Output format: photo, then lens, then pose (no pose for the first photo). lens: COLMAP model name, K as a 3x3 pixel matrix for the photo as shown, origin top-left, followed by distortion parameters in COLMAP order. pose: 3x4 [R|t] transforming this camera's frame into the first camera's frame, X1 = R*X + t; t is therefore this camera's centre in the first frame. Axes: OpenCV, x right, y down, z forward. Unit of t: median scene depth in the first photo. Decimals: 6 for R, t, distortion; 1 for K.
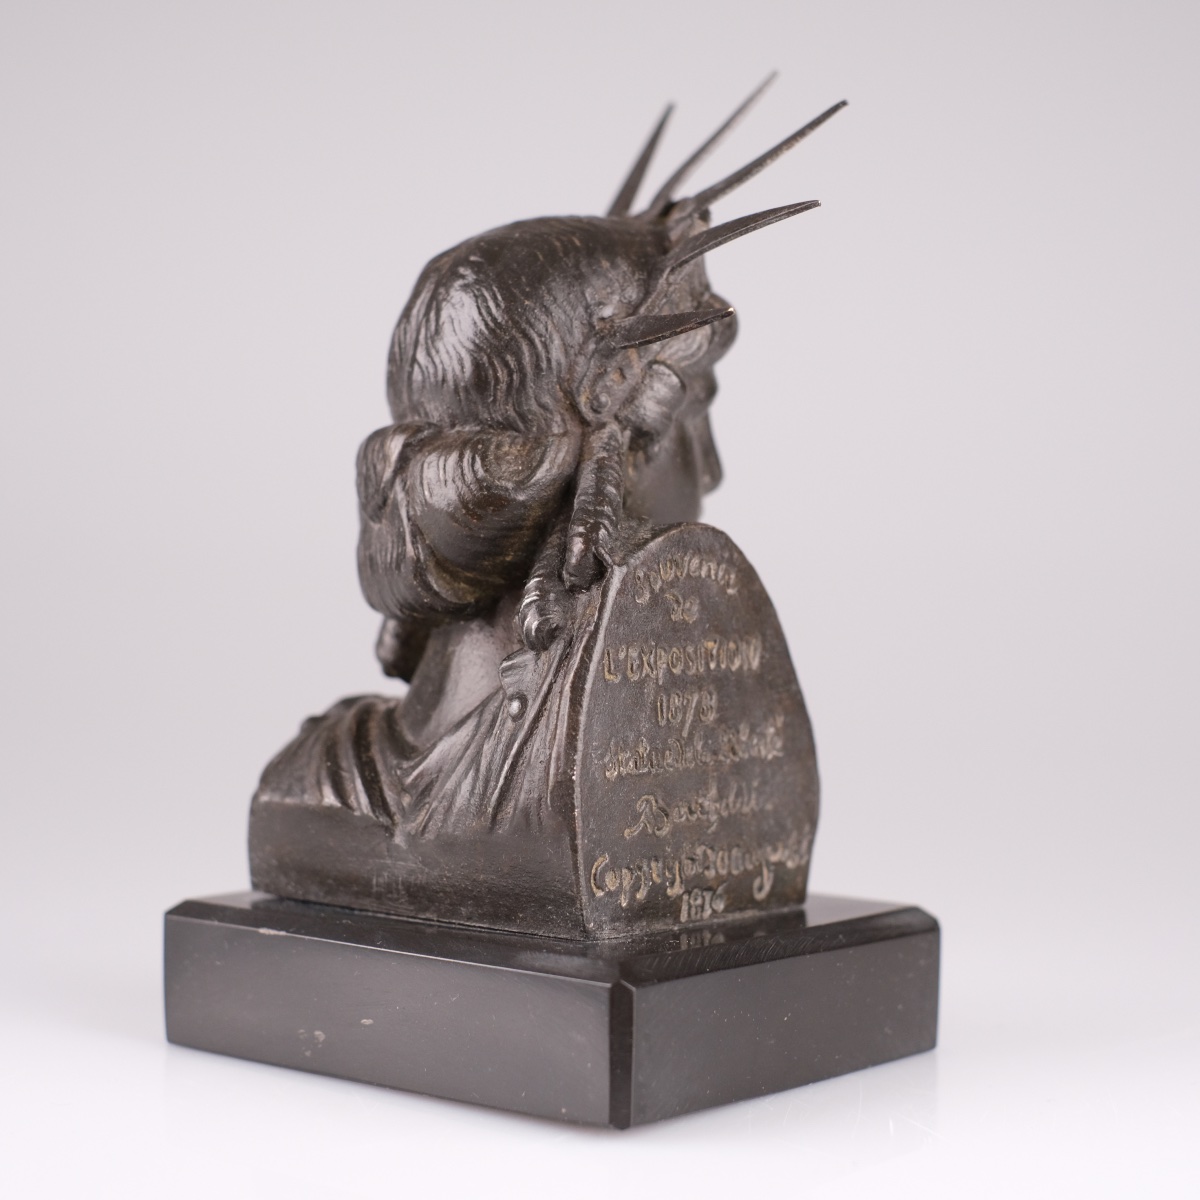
lens RADIAL K [[3009.0, 0, 600.8], [0, 3009.0, 593.6], [0, 0, 1]] dist [-0.078533, 0.000000]
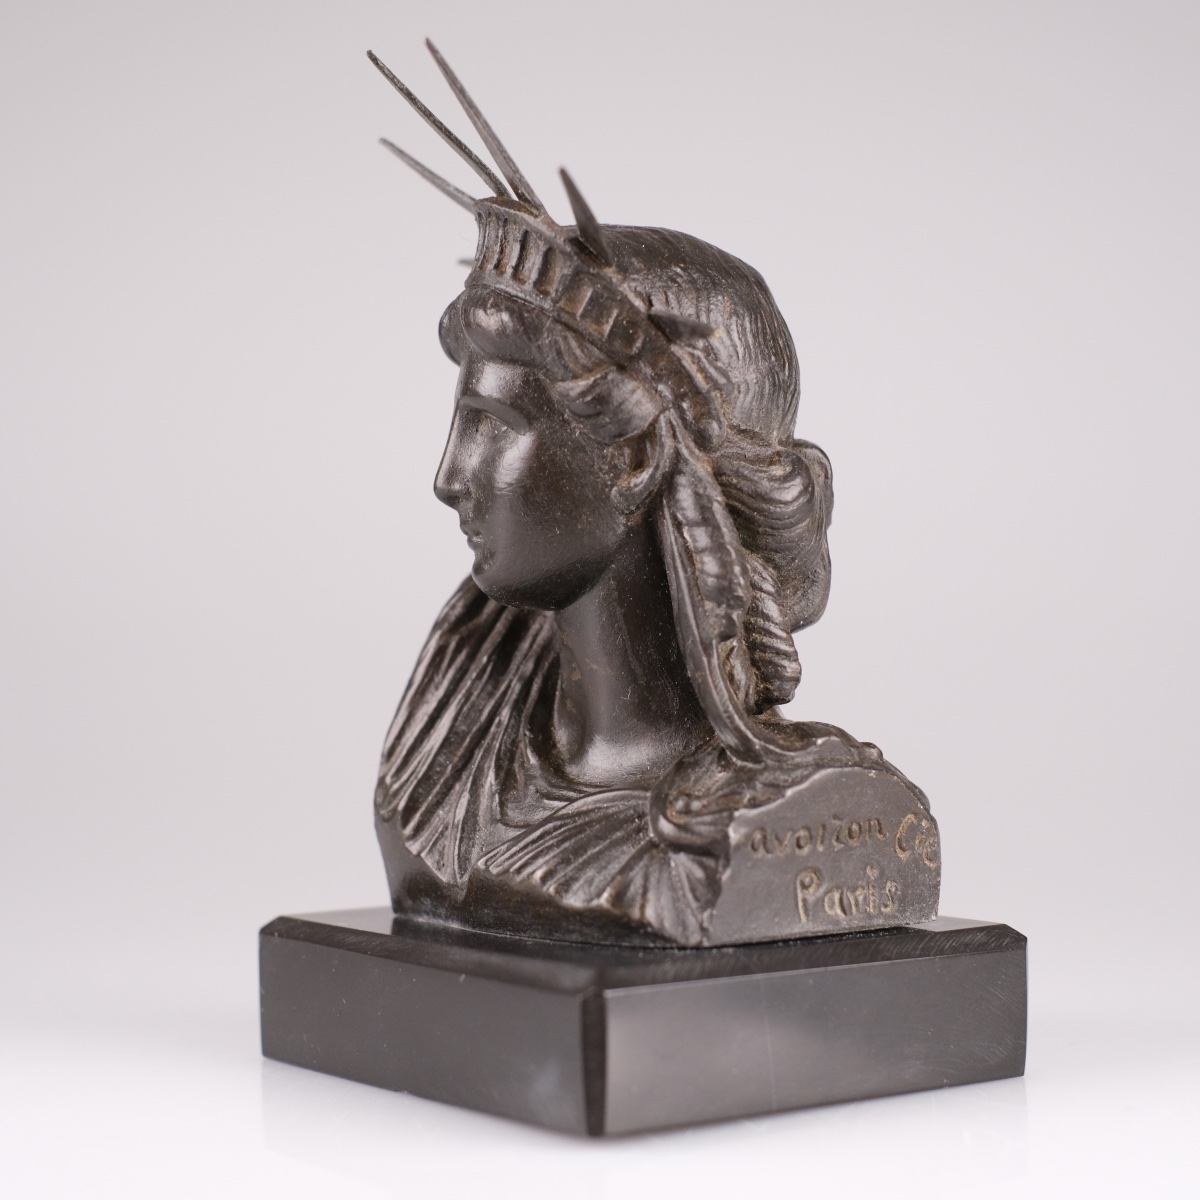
lens RADIAL K [[3009.0, 0, 599.5], [0, 3009.0, 604.7], [0, 0, 1]] dist [-0.078533, 0.000000]
pose [[-0.961872, -0.003949, 0.273471, -0.306438], [0.009540, 0.998803, 0.047978, -0.051111], [-0.273333, 0.048758, -0.960683, 2.062306]]
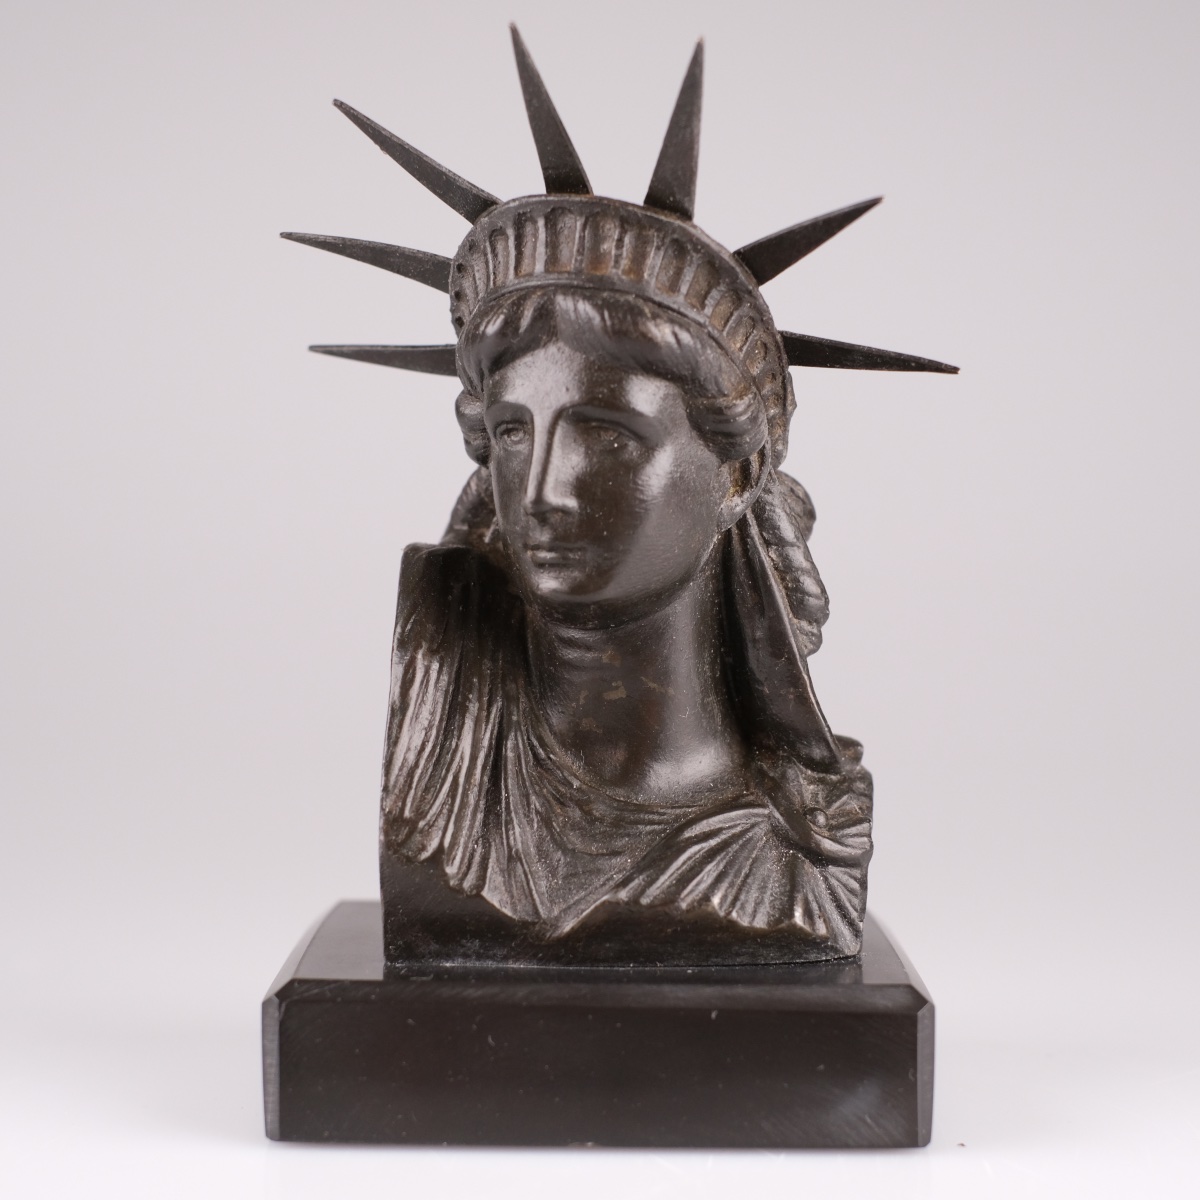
lens RADIAL K [[3009.0, 0, 600.0], [0, 3009.0, 595.4], [0, 0, 1]] dist [-0.078533, 0.000000]
pose [[-0.786109, 0.005656, -0.618061, 0.611542], [-0.043145, 0.997017, 0.064000, -0.074506], [0.616580, 0.076977, -0.783520, 1.854176]]
